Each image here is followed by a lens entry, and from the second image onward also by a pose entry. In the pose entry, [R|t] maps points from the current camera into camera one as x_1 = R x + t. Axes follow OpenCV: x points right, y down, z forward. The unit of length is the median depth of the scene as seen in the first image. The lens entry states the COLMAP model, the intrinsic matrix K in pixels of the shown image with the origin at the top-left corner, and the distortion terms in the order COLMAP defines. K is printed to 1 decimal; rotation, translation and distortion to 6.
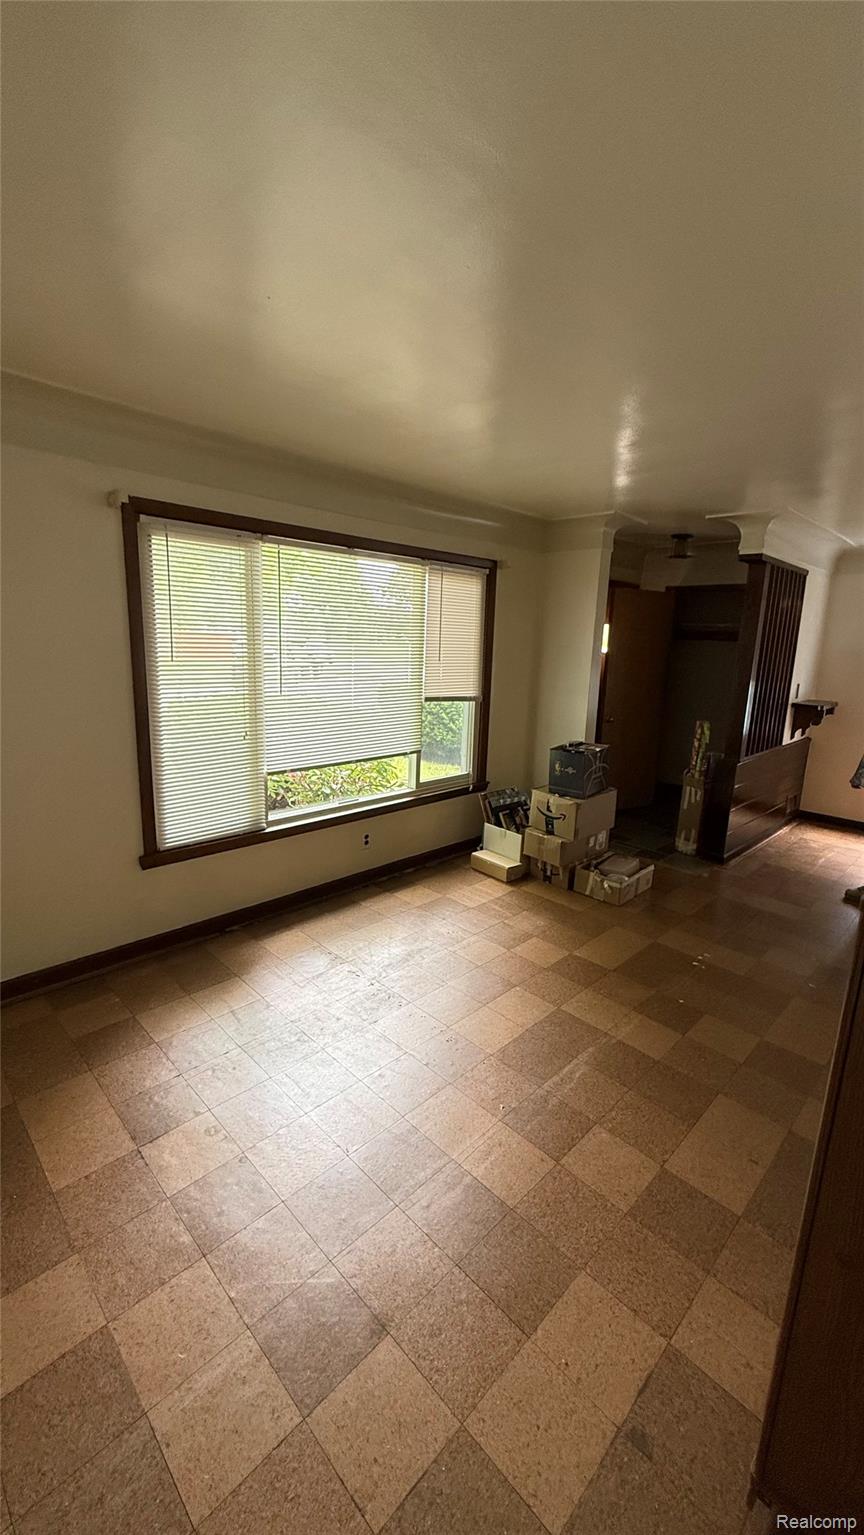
lens RADIAL K [[608.6, 0, 432.8], [0, 608.6, 768.0], [0, 0, 1]] dist [-0.001178, -0.000458]
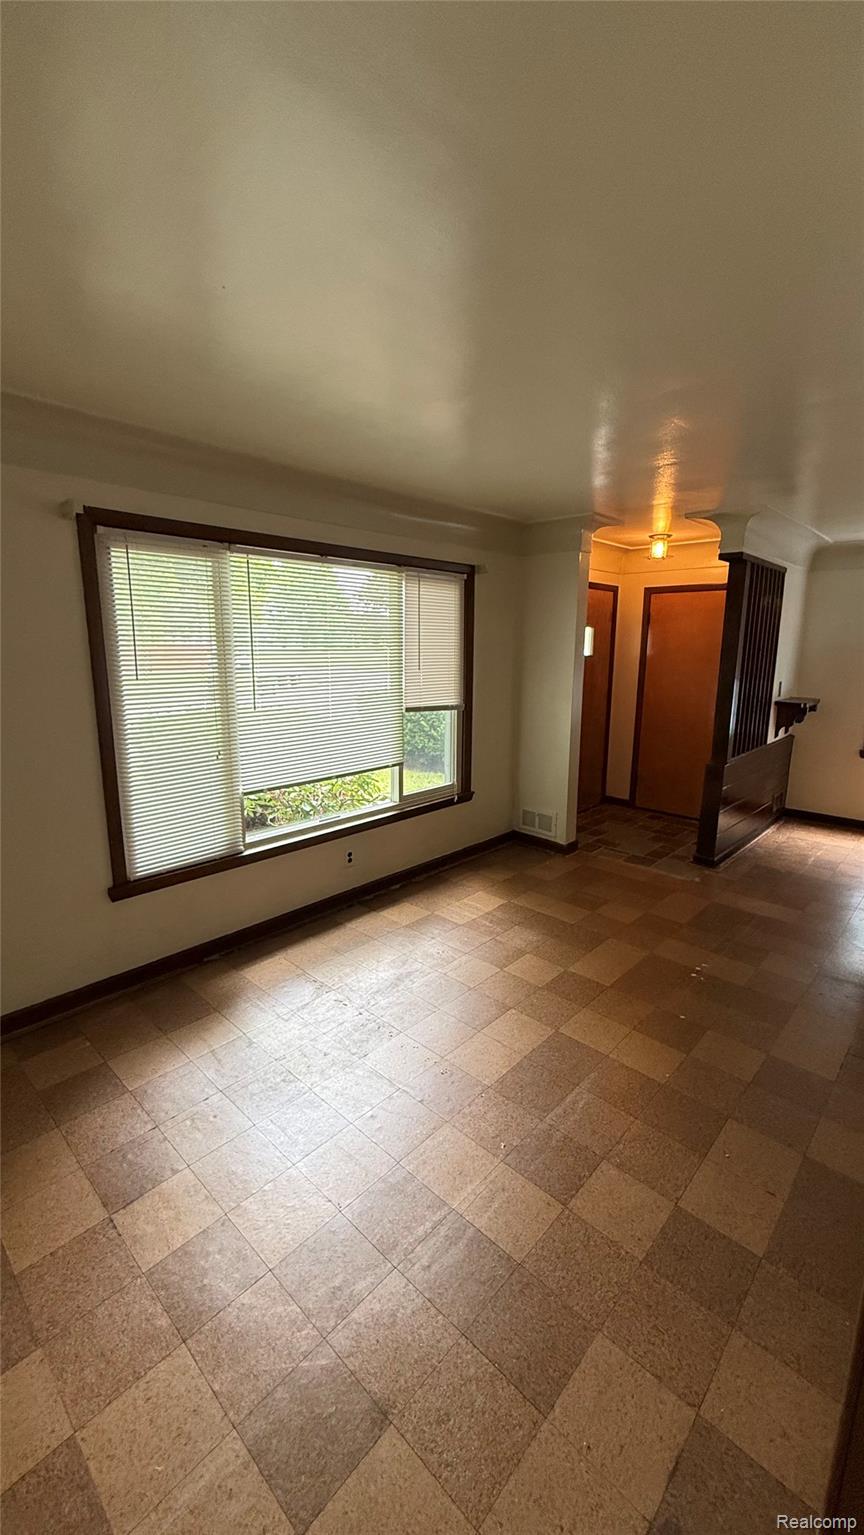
lens RADIAL K [[608.6, 0, 434.4], [0, 608.6, 770.7], [0, 0, 1]] dist [-0.001178, -0.000458]
pose [[0.998890, -0.034471, 0.032112, -0.002442], [0.034600, 0.999395, -0.003455, -0.018883], [-0.031973, 0.004562, 0.999478, 0.051152]]
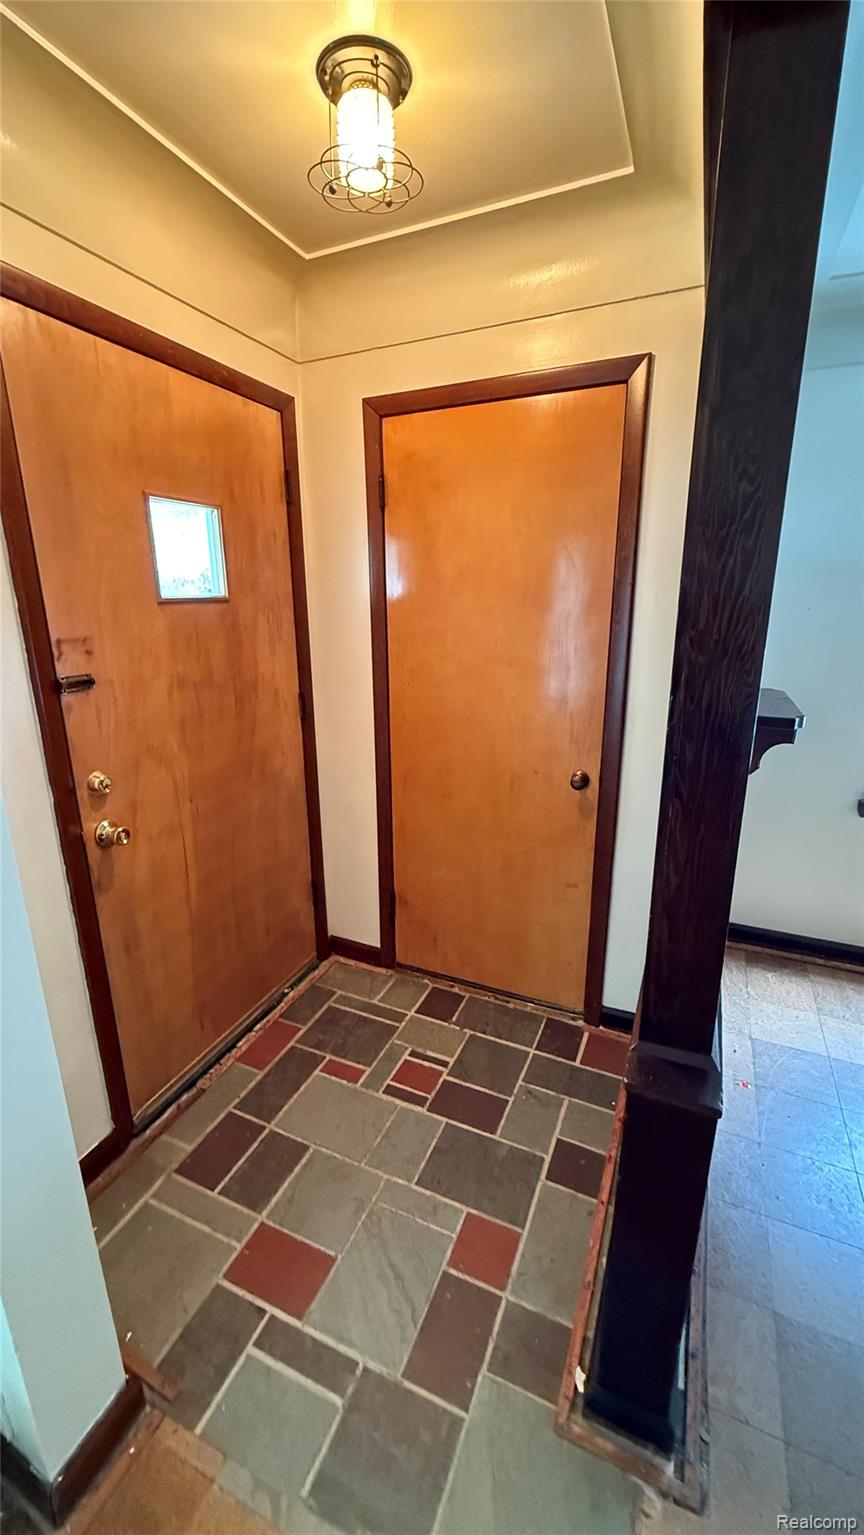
lens RADIAL K [[608.6, 0, 429.9], [0, 608.6, 761.4], [0, 0, 1]] dist [-0.001178, -0.000458]
pose [[0.929368, -0.138702, 0.342107, 0.621865], [0.111288, 0.988884, 0.098603, -0.285187], [-0.351980, -0.053566, 0.934473, 1.493800]]
